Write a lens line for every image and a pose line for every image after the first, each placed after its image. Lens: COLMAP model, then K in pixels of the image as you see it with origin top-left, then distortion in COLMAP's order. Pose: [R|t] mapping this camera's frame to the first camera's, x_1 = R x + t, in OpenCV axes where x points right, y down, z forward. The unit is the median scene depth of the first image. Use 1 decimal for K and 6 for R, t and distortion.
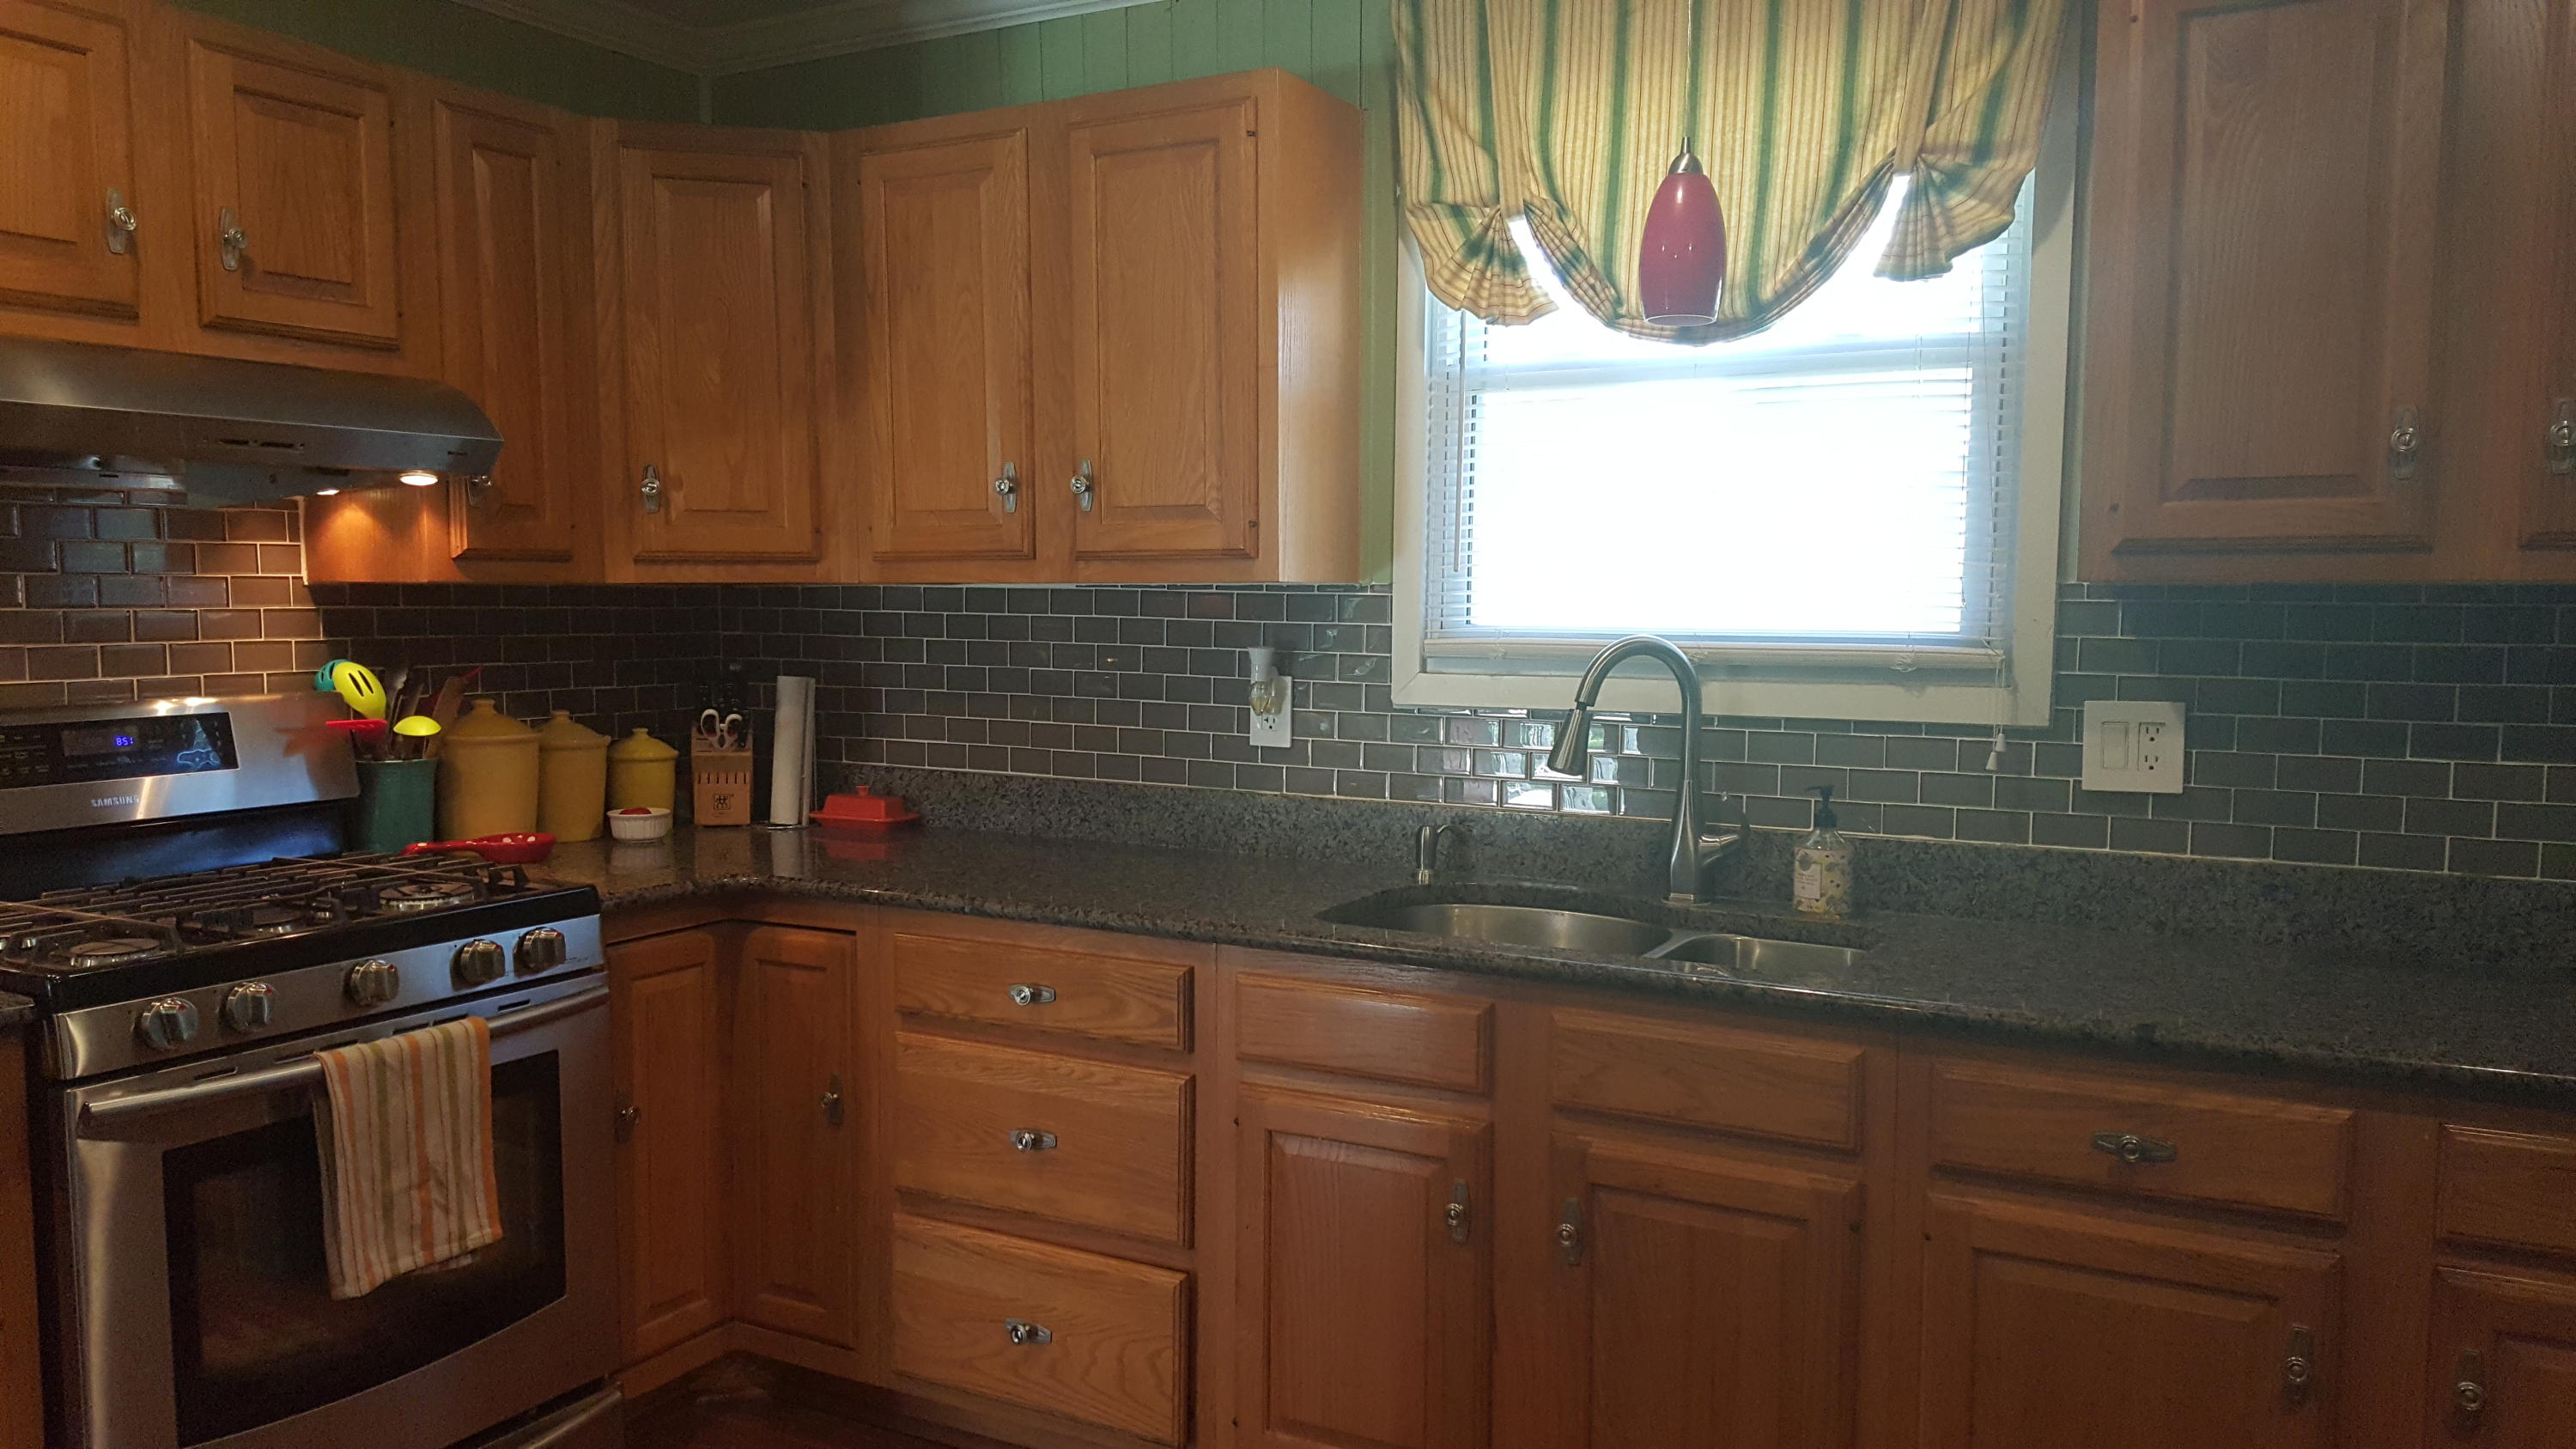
lens RADIAL K [[1884.7, 0, 1295.3], [0, 1884.7, 736.2], [0, 0, 1]] dist [0.158426, -0.257010]
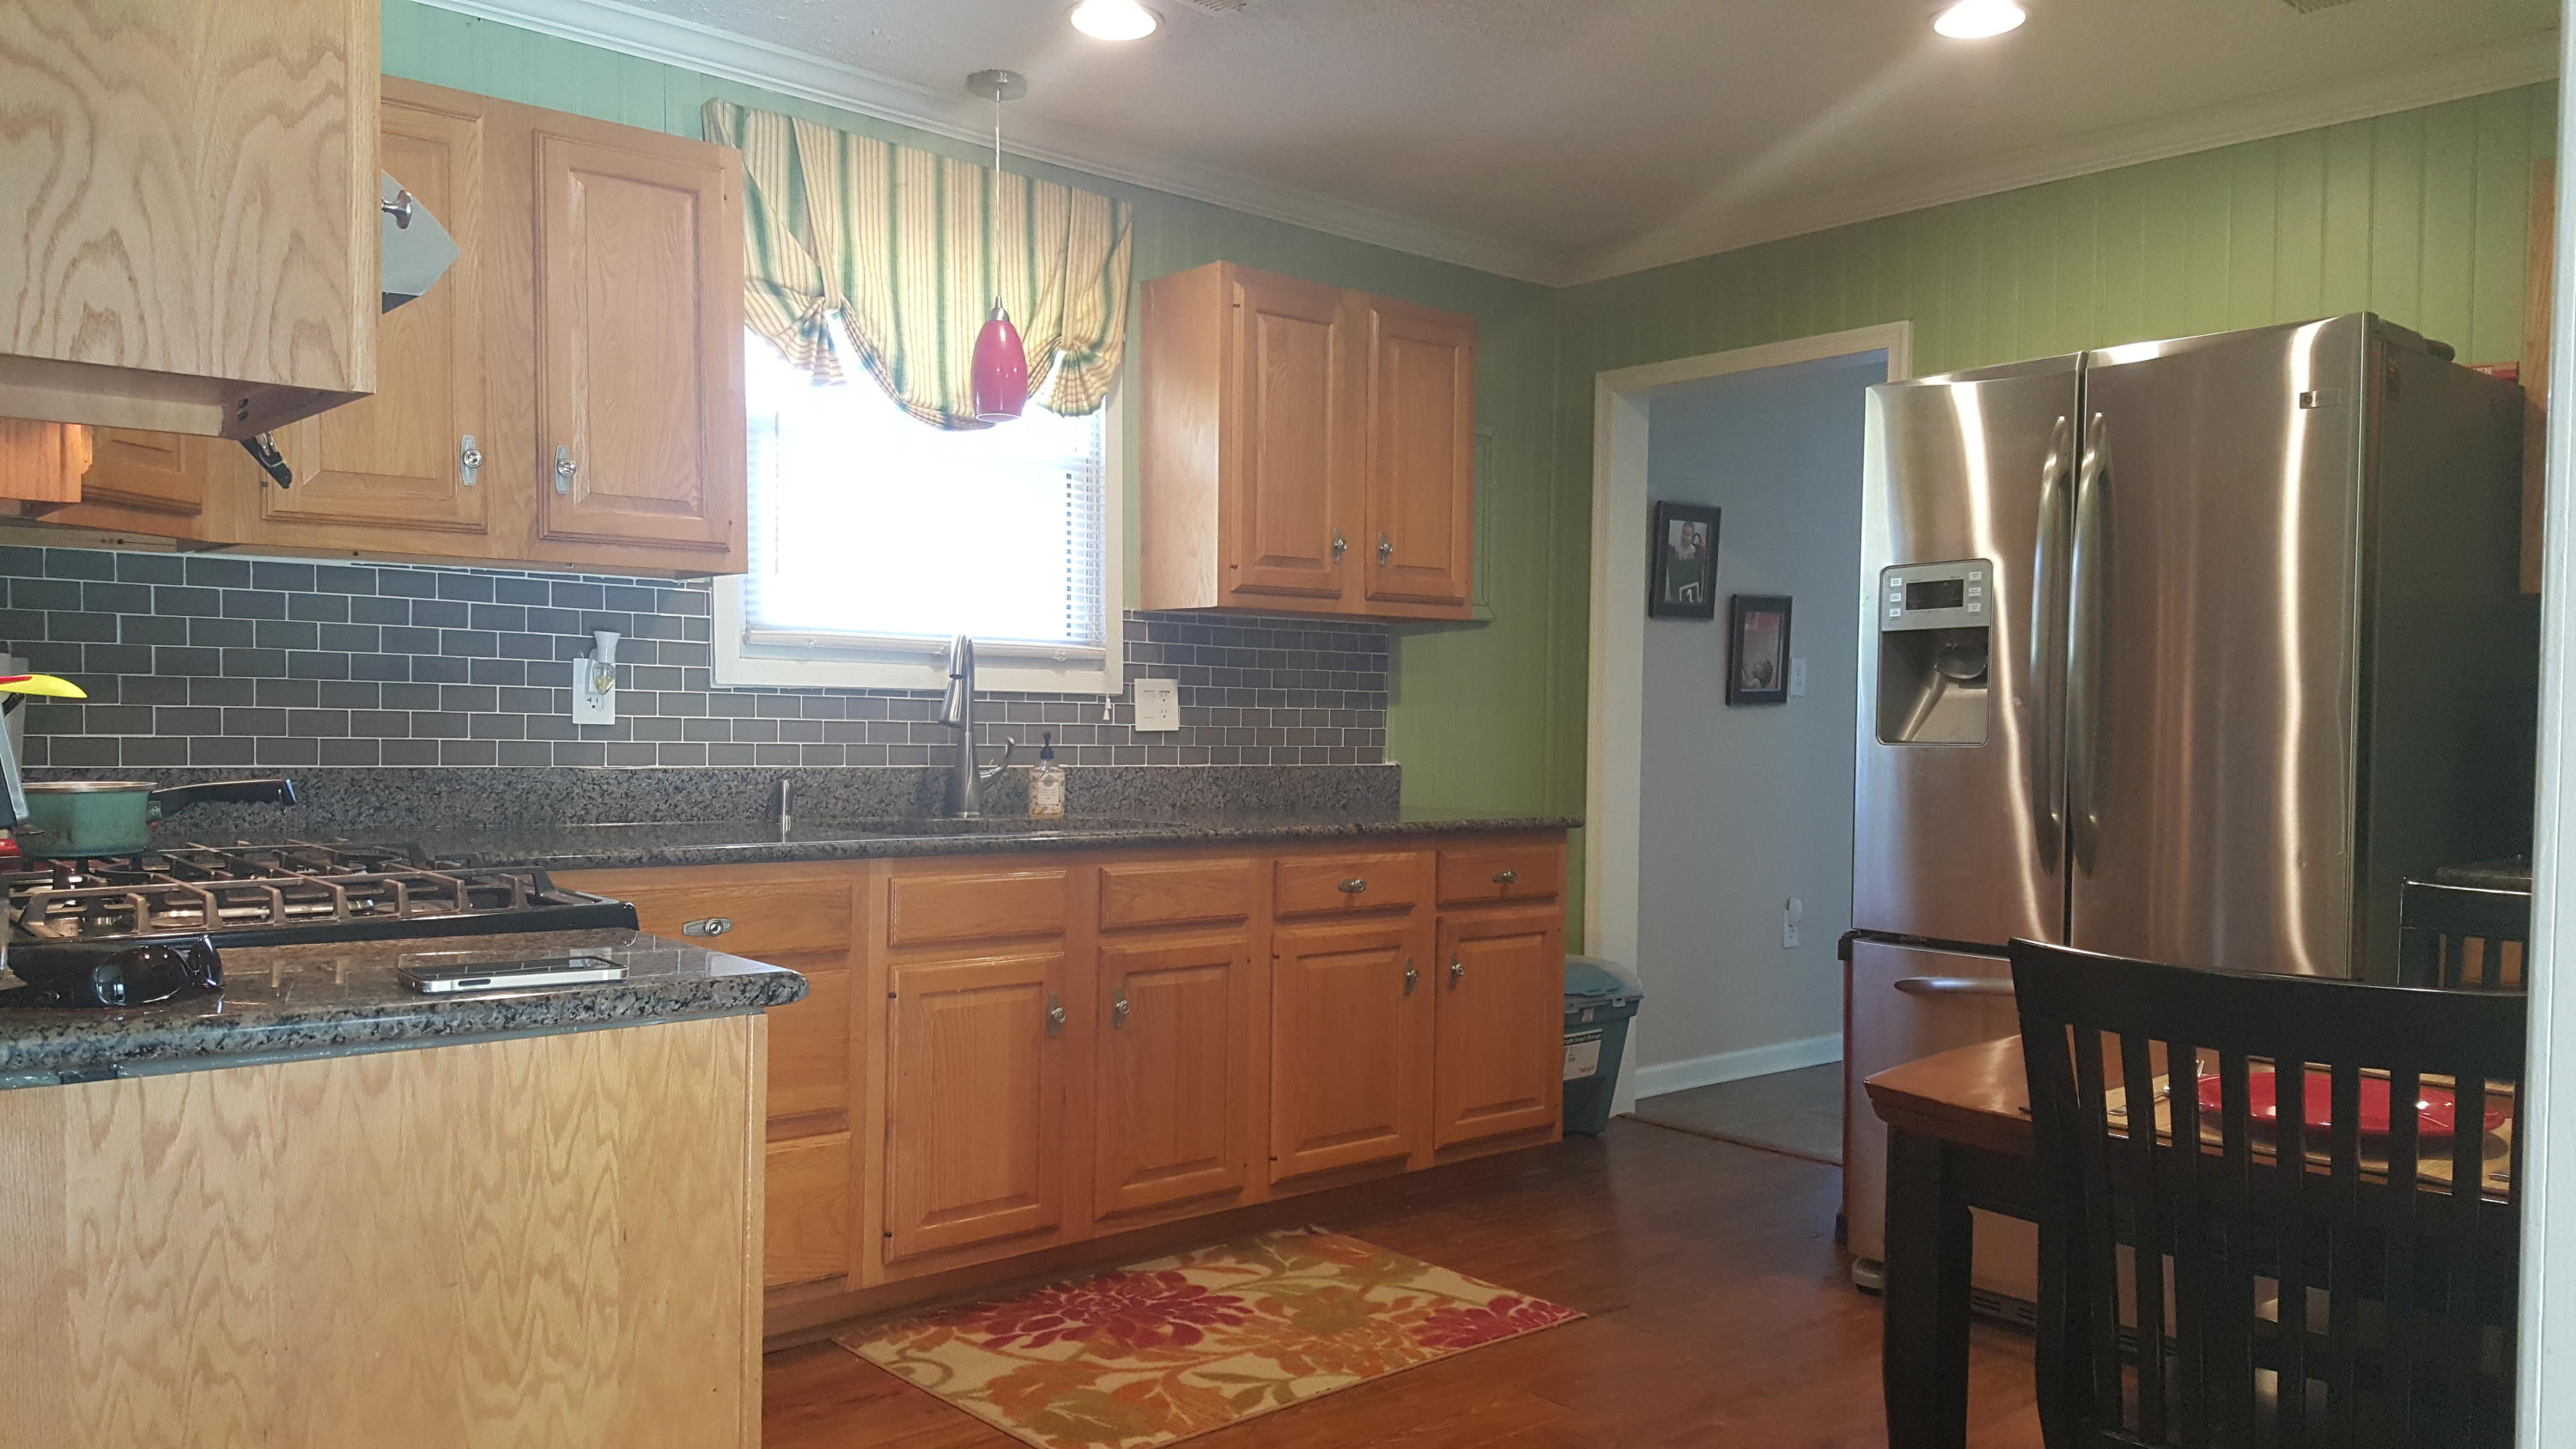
lens RADIAL K [[1884.7, 0, 1295.3], [0, 1884.7, 736.2], [0, 0, 1]] dist [0.158426, -0.257010]
pose [[0.346092, -0.010226, 0.938145, -1.084206], [0.059859, 0.998144, -0.011202, 0.058133], [-0.936289, 0.060034, 0.346062, 0.282752]]
